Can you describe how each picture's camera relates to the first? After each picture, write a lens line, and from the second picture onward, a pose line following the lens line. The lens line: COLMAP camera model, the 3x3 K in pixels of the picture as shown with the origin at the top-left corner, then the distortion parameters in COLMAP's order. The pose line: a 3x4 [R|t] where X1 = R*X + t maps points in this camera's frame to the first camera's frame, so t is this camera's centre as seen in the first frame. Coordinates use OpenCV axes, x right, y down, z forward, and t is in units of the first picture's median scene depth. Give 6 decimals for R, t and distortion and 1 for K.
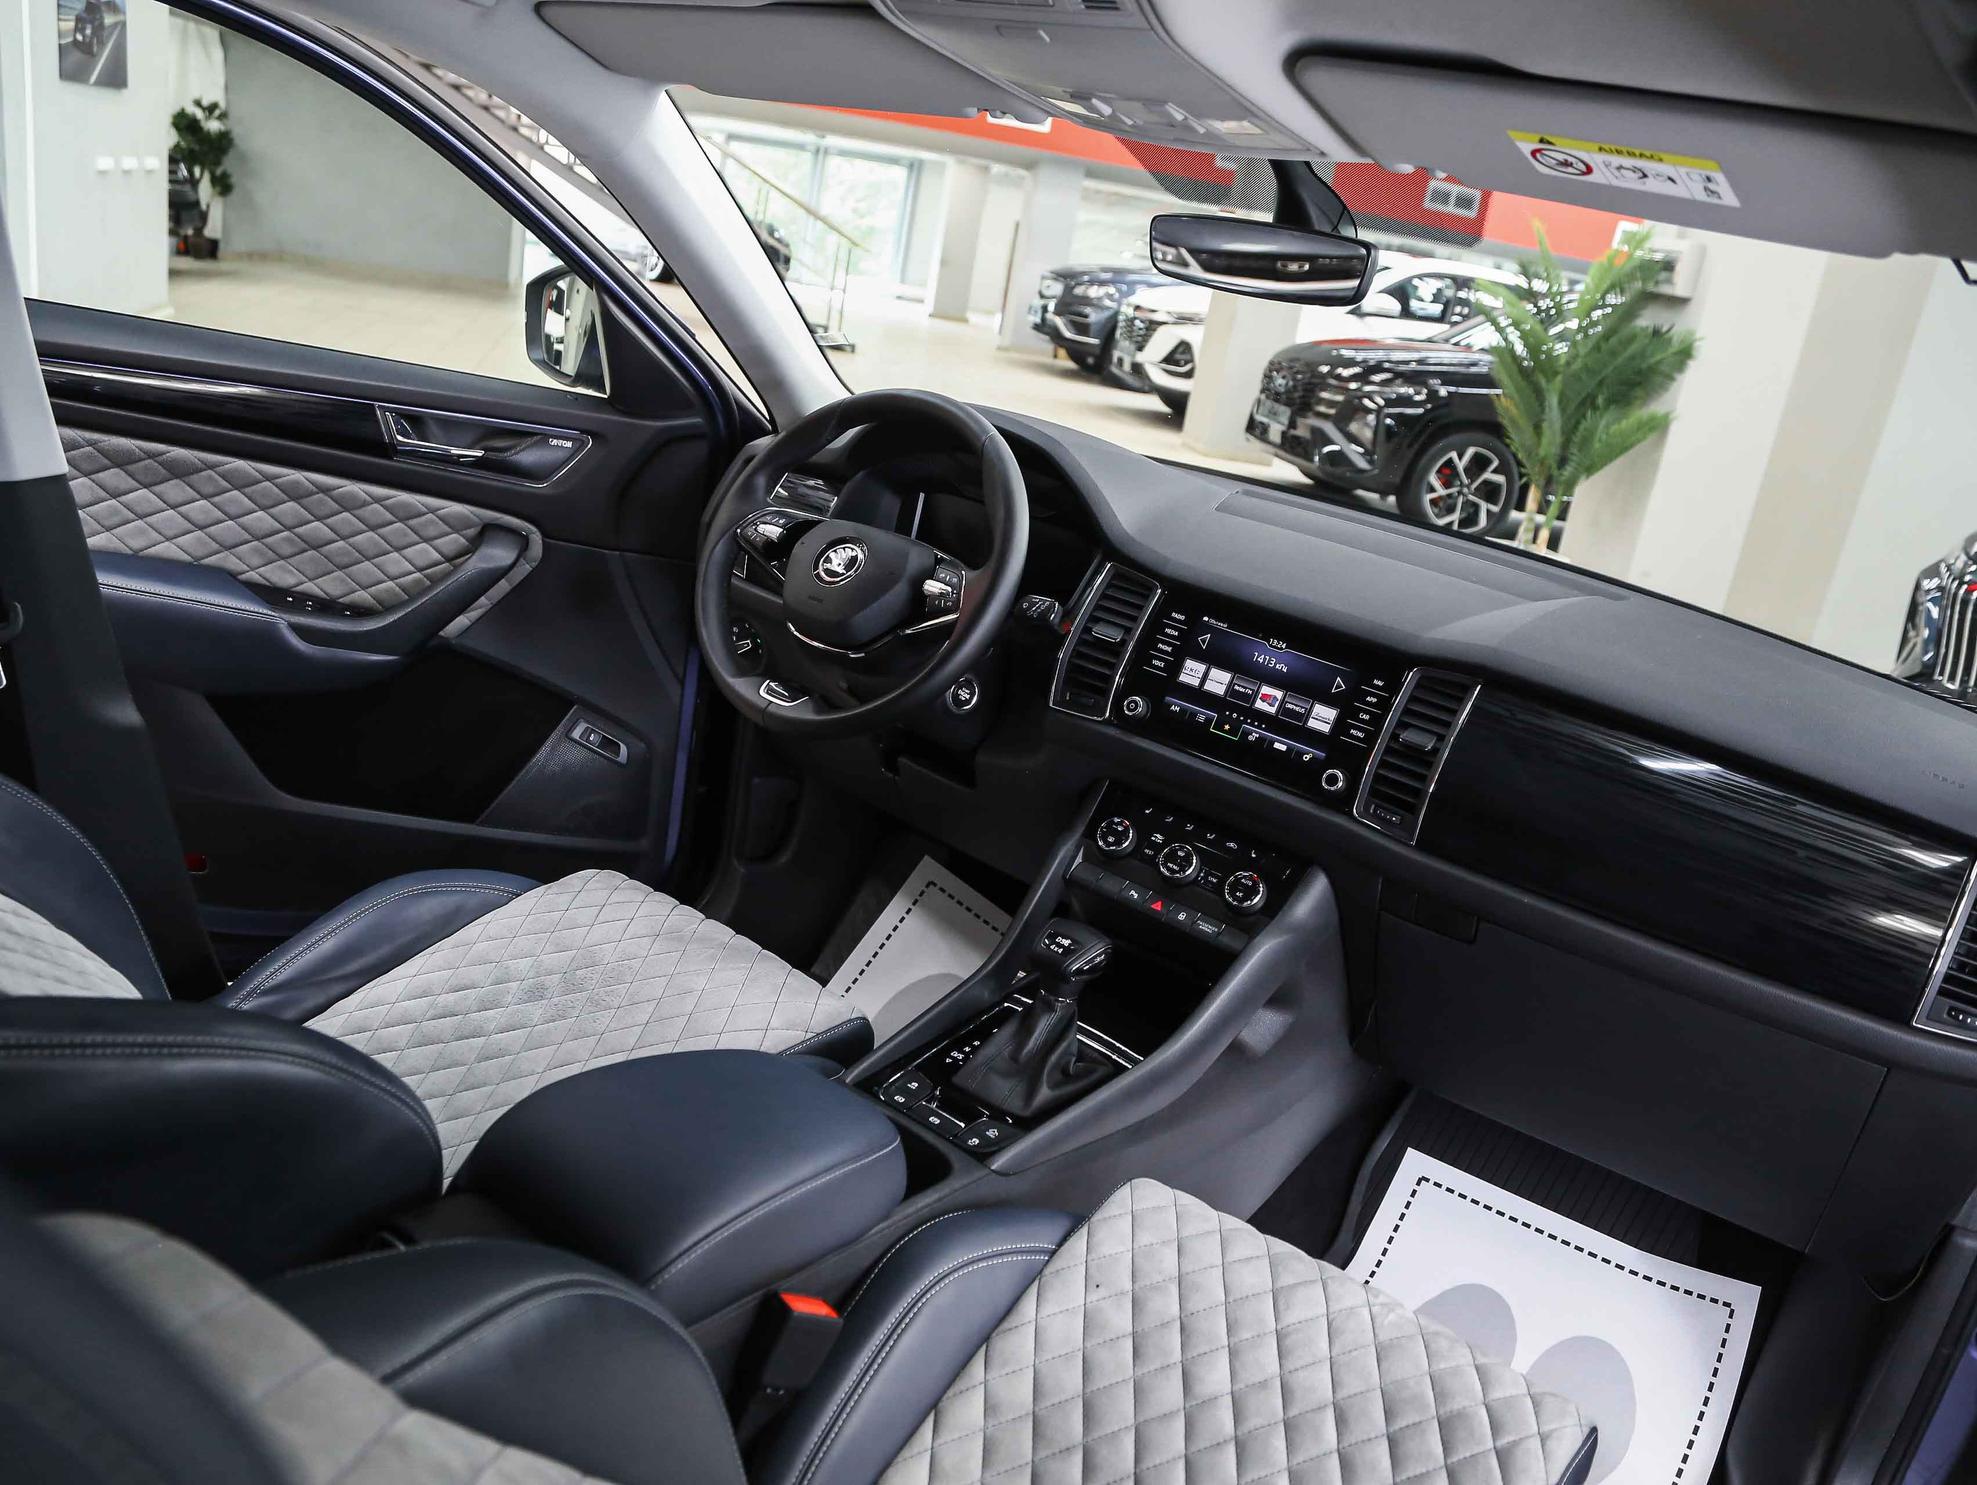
lens RADIAL K [[1512.1, 0, 997.3], [0, 1512.1, 765.0], [0, 0, 1]] dist [-0.110982, 0.002972]
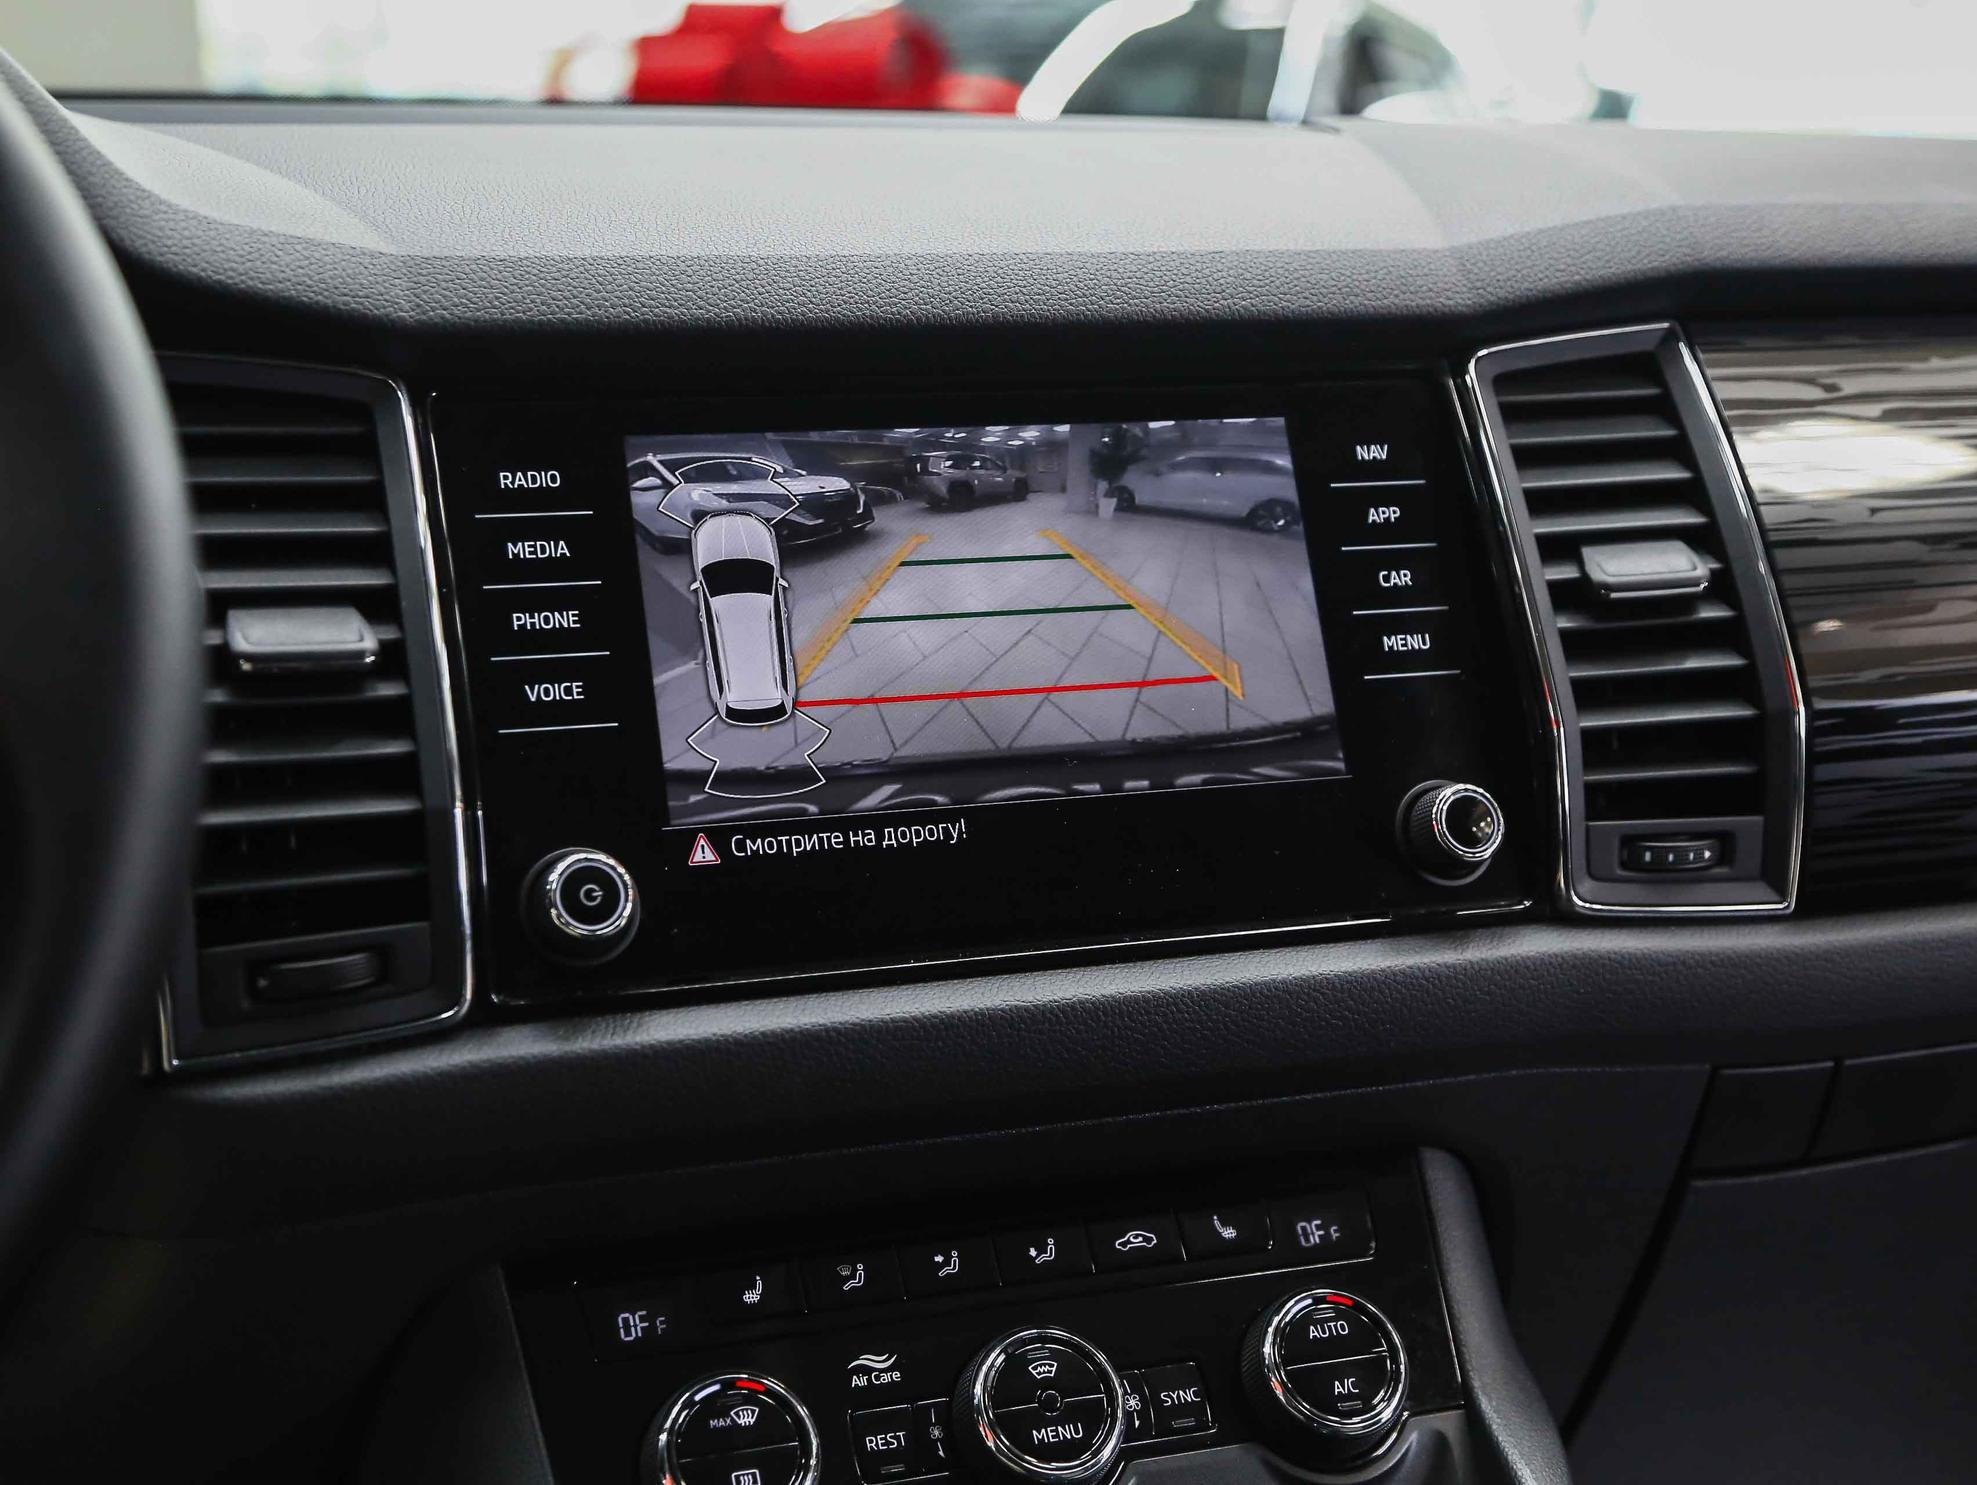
lens RADIAL K [[2838.3, 0, 988.5], [0, 2838.3, 742.5], [0, 0, 1]] dist [0.106303, 0.037437]
pose [[0.530448, -0.316141, 0.786562, -0.191243], [0.366523, 0.922180, 0.123472, -0.084847], [-0.764386, 0.222797, 0.605042, 0.652638]]
